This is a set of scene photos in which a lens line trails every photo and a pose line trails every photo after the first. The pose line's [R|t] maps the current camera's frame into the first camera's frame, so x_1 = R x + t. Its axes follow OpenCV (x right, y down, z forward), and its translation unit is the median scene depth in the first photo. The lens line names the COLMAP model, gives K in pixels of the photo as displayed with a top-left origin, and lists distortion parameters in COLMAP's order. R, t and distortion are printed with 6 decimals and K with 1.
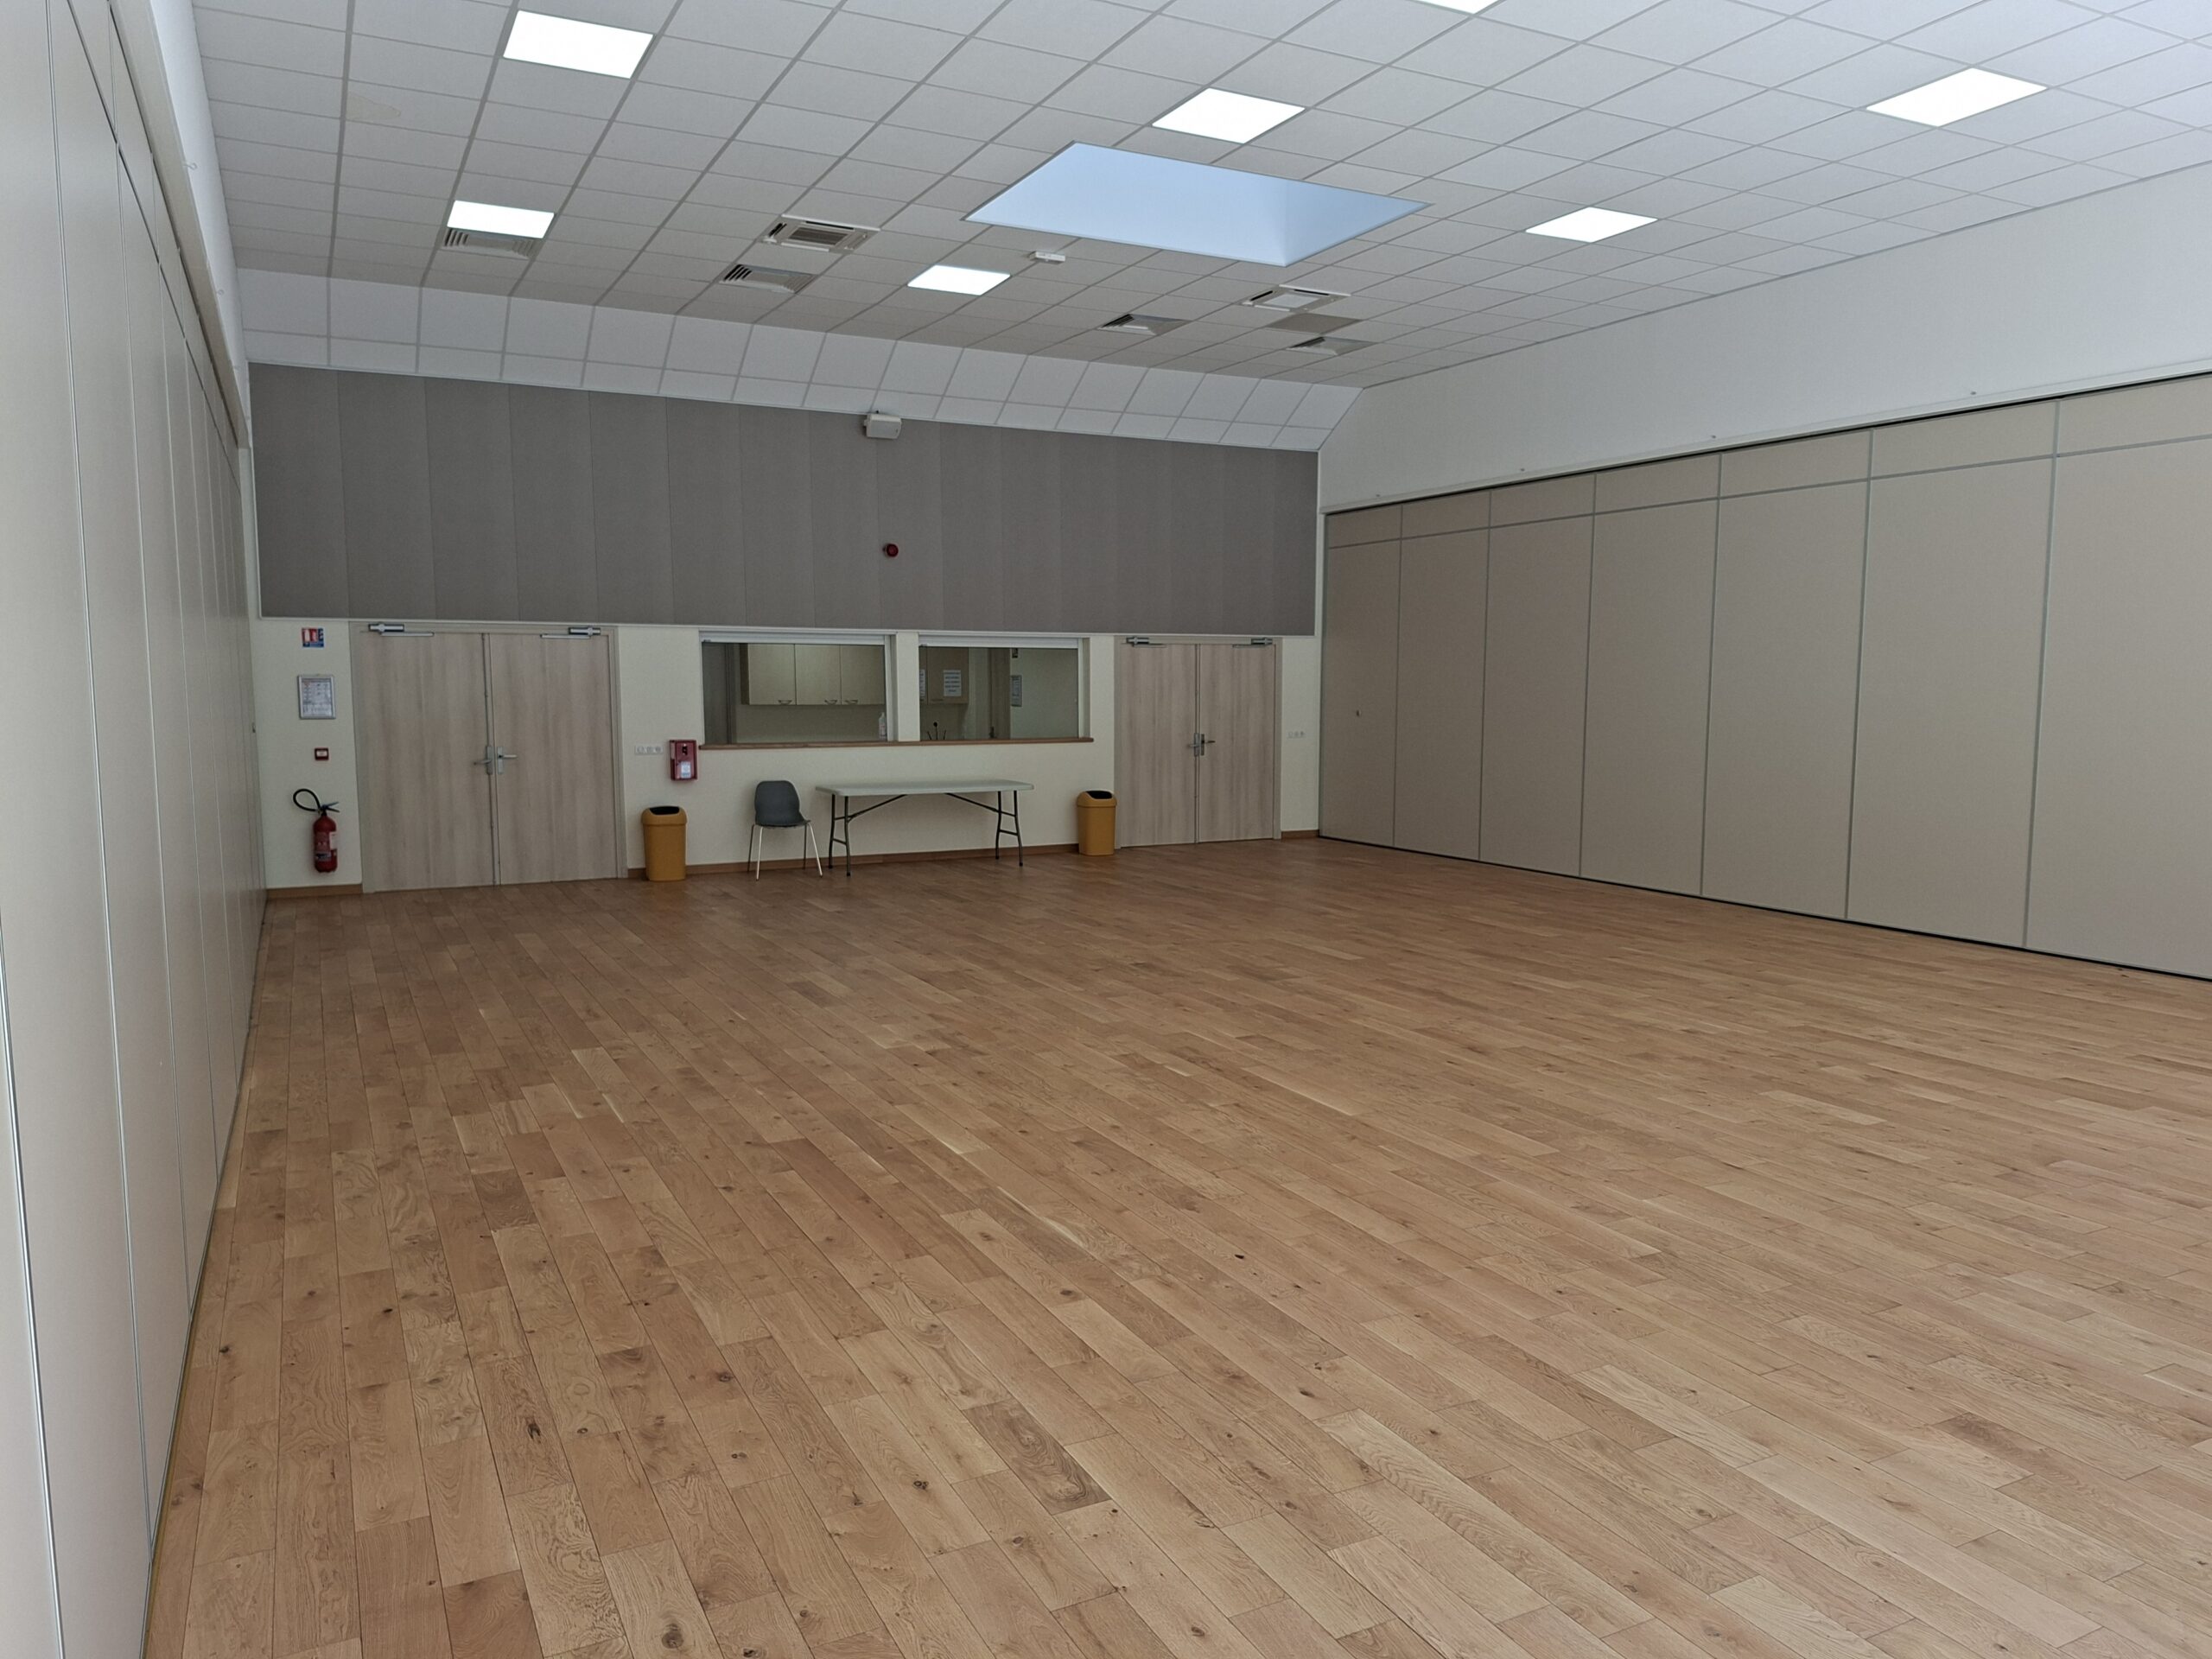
lens RADIAL K [[1543.8, 0, 1105.4], [0, 1543.8, 852.3], [0, 0, 1]] dist [0.098754, -0.126822]
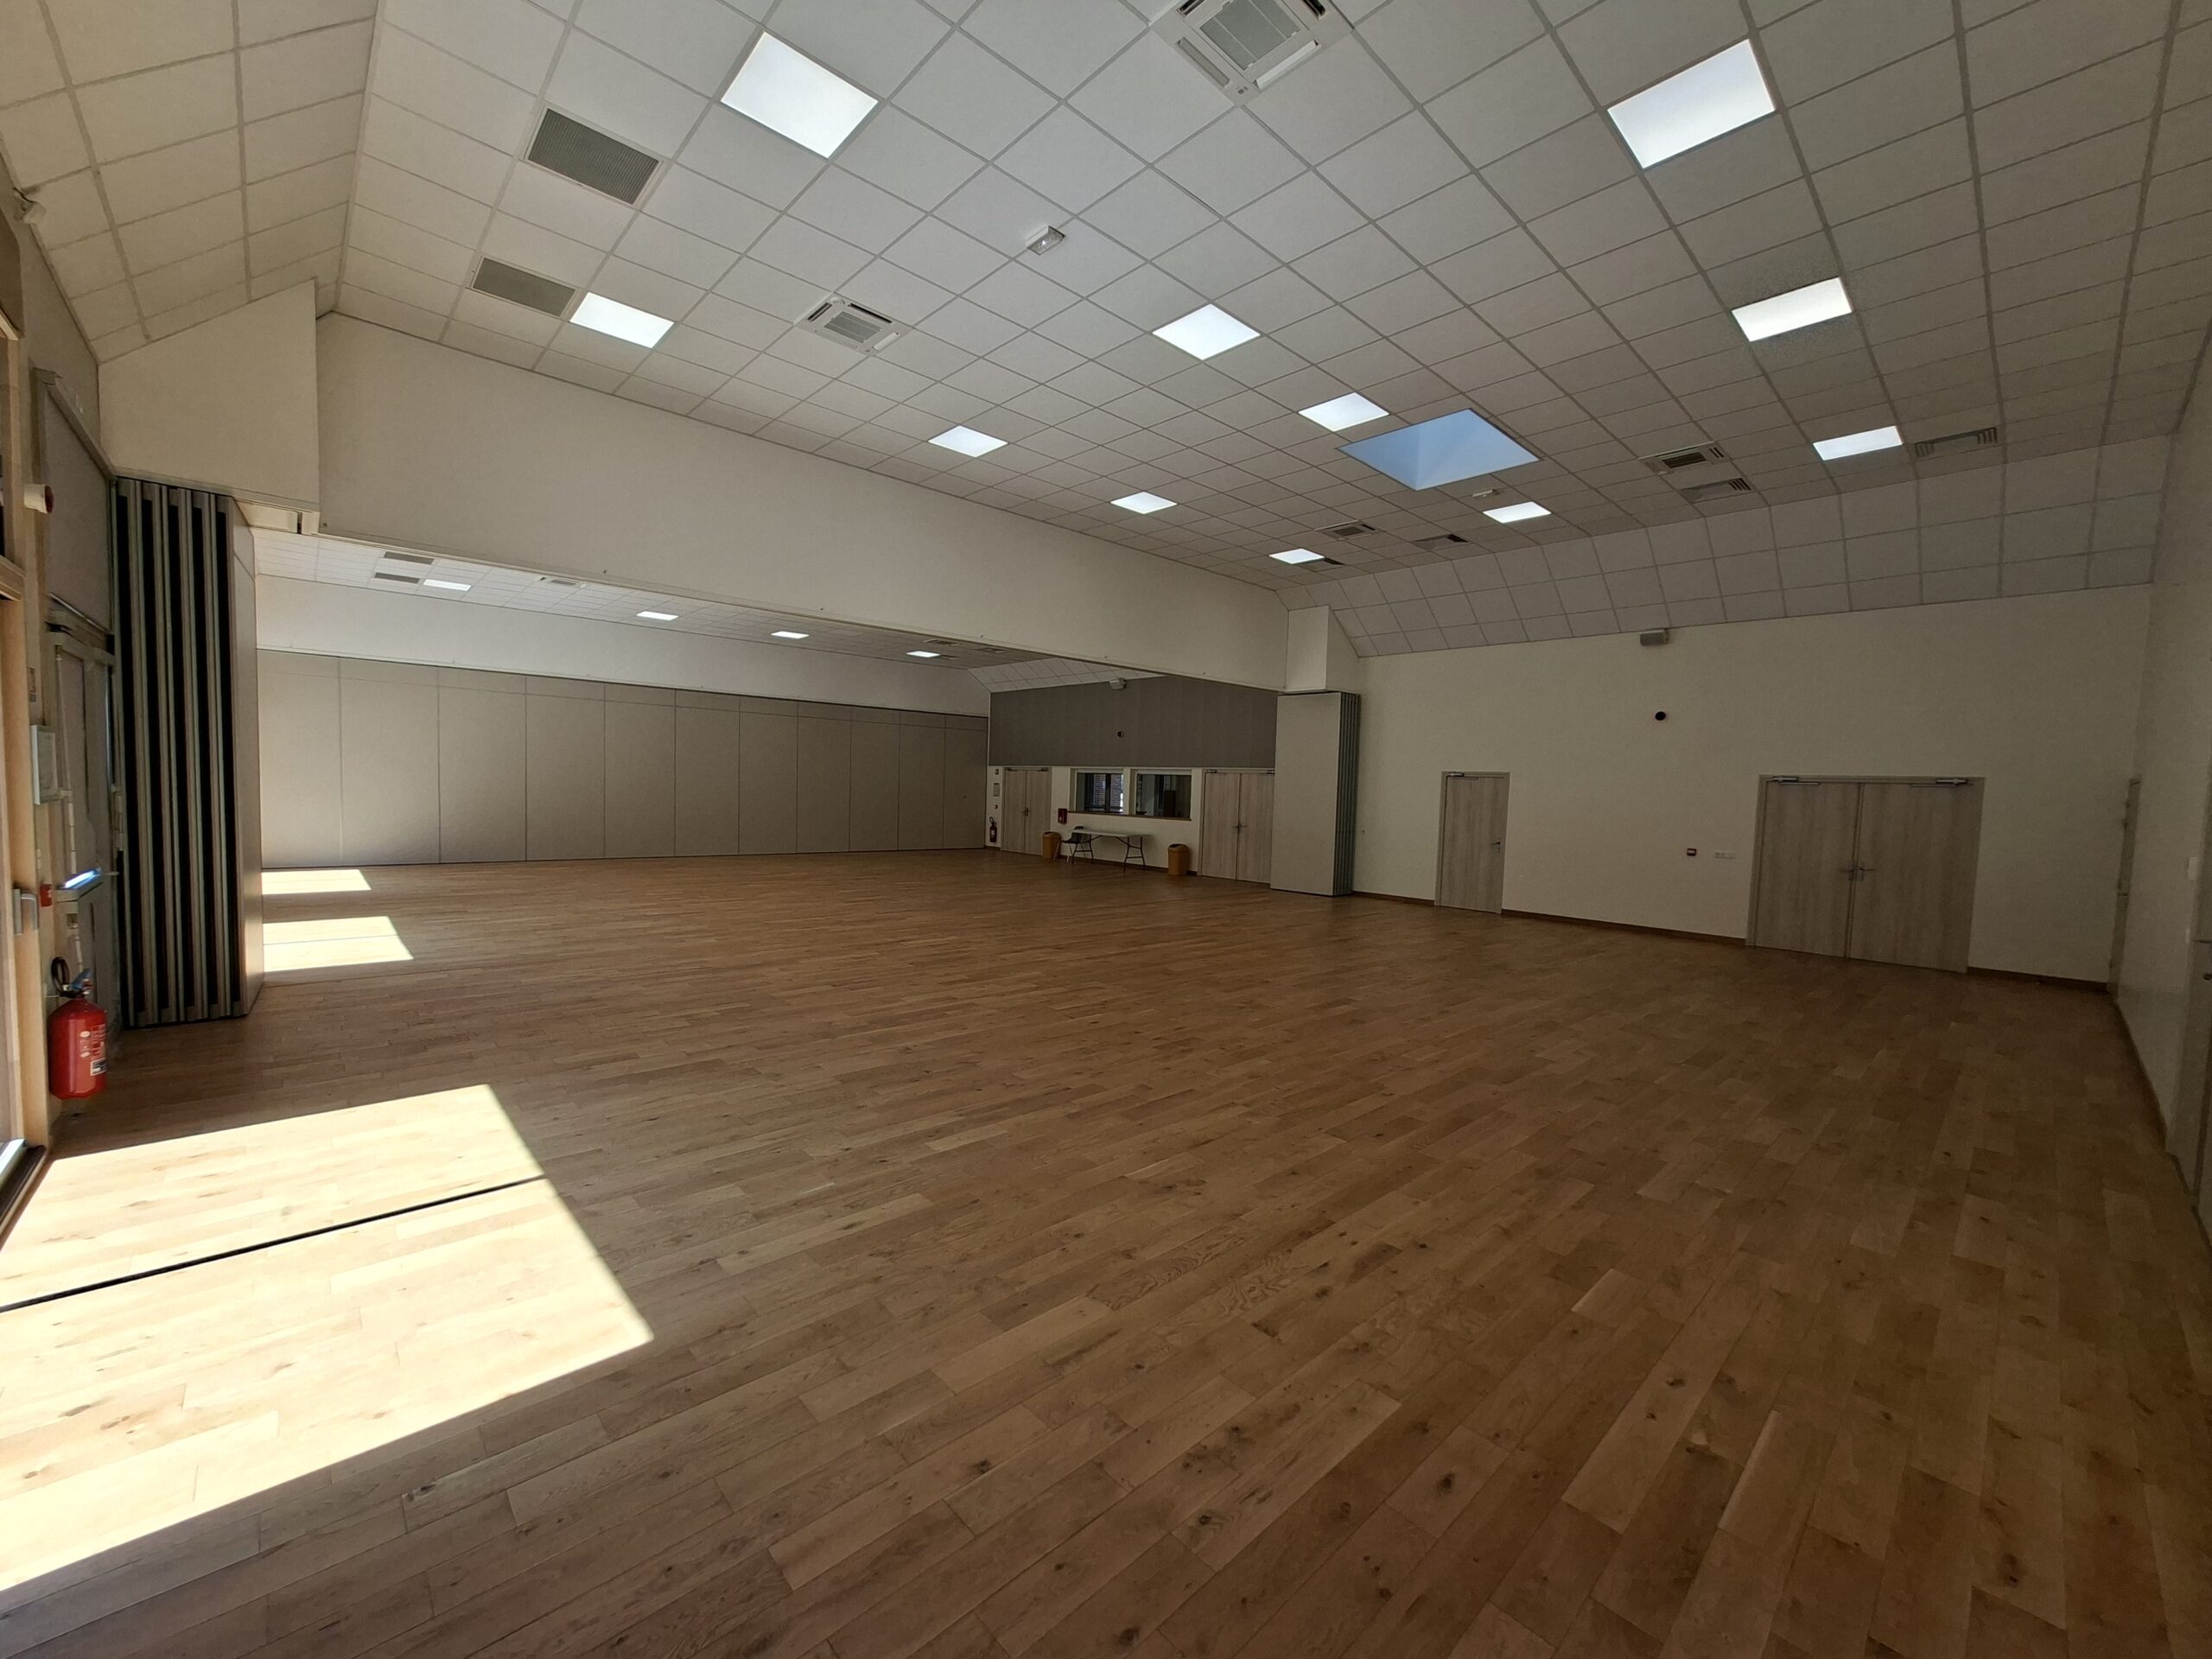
lens RADIAL K [[881.5, 0, 1110.9], [0, 881.5, 843.8], [0, 0, 1]] dist [0.000662, 0.005706]
pose [[0.270846, 0.070204, -0.960059, 1.210492], [-0.145437, 0.988873, 0.031281, -0.069857], [0.951573, 0.131156, 0.278043, 0.645421]]
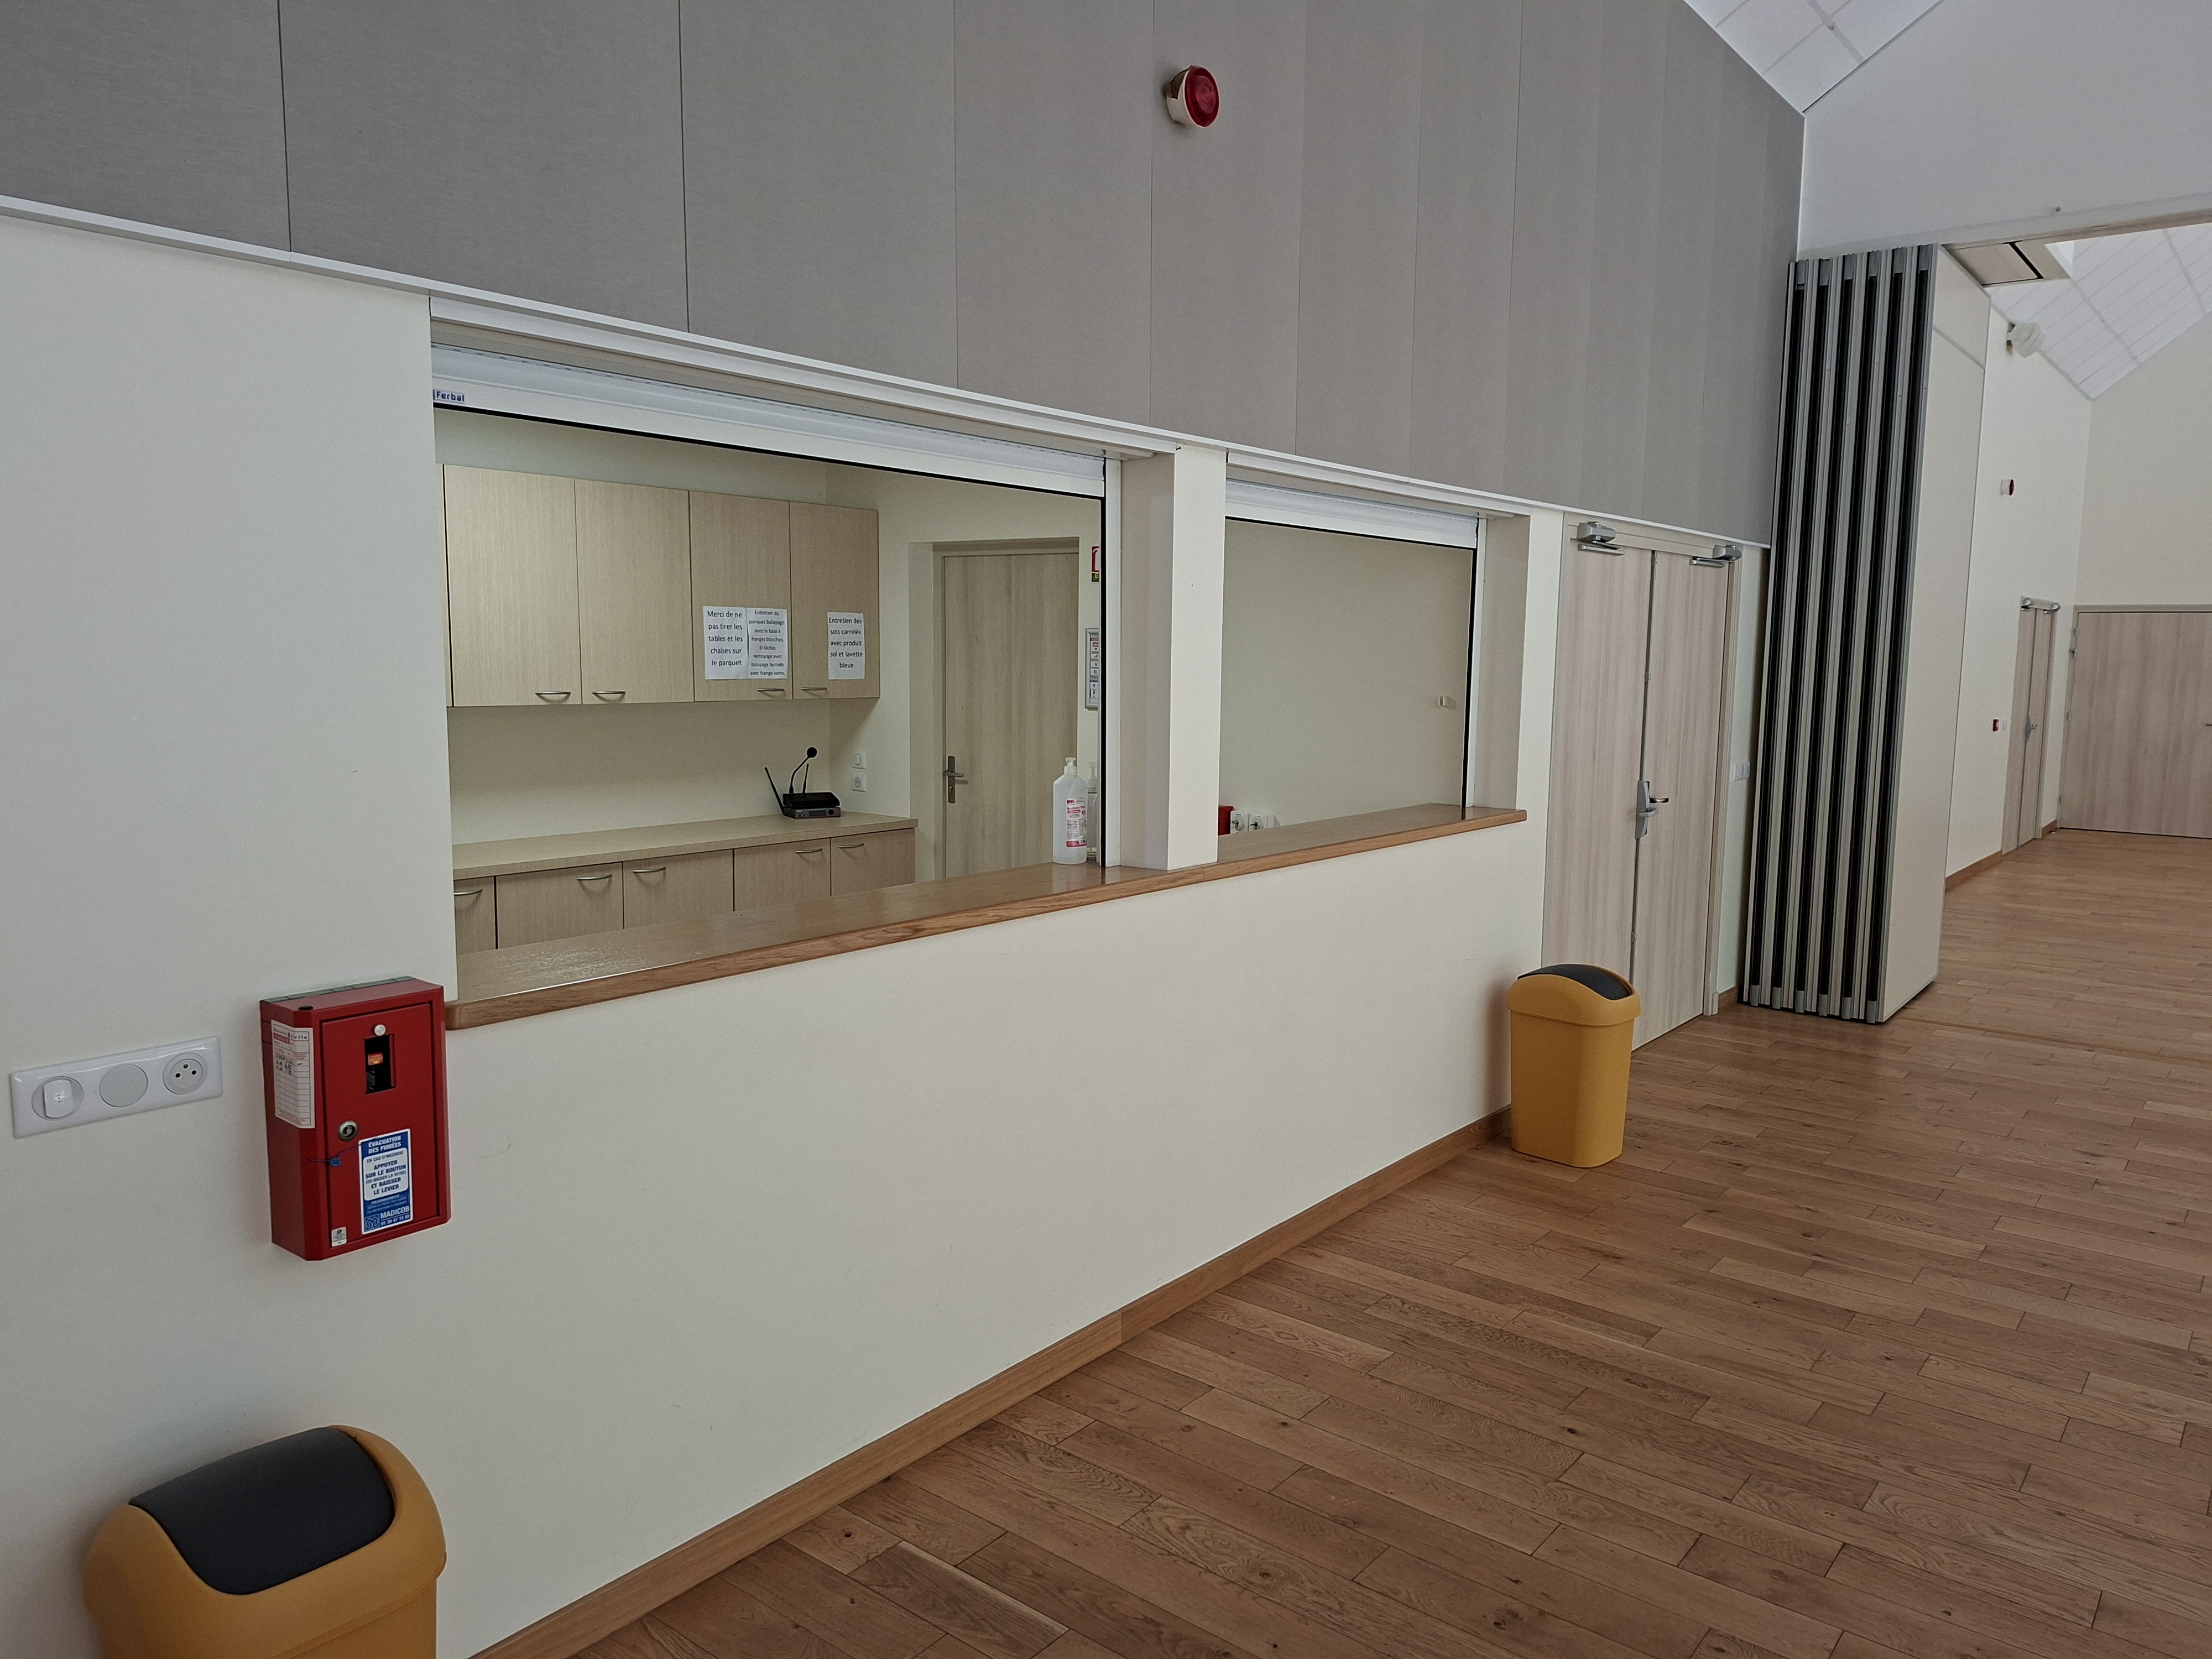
lens RADIAL K [[1551.6, 0, 1102.3], [0, 1551.6, 816.7], [0, 0, 1]] dist [0.128343, -0.113453]
pose [[0.910649, -0.033903, 0.411788, -0.263323], [0.034669, 0.999383, 0.005613, -0.086491], [-0.411725, 0.009165, 0.911262, 0.801666]]
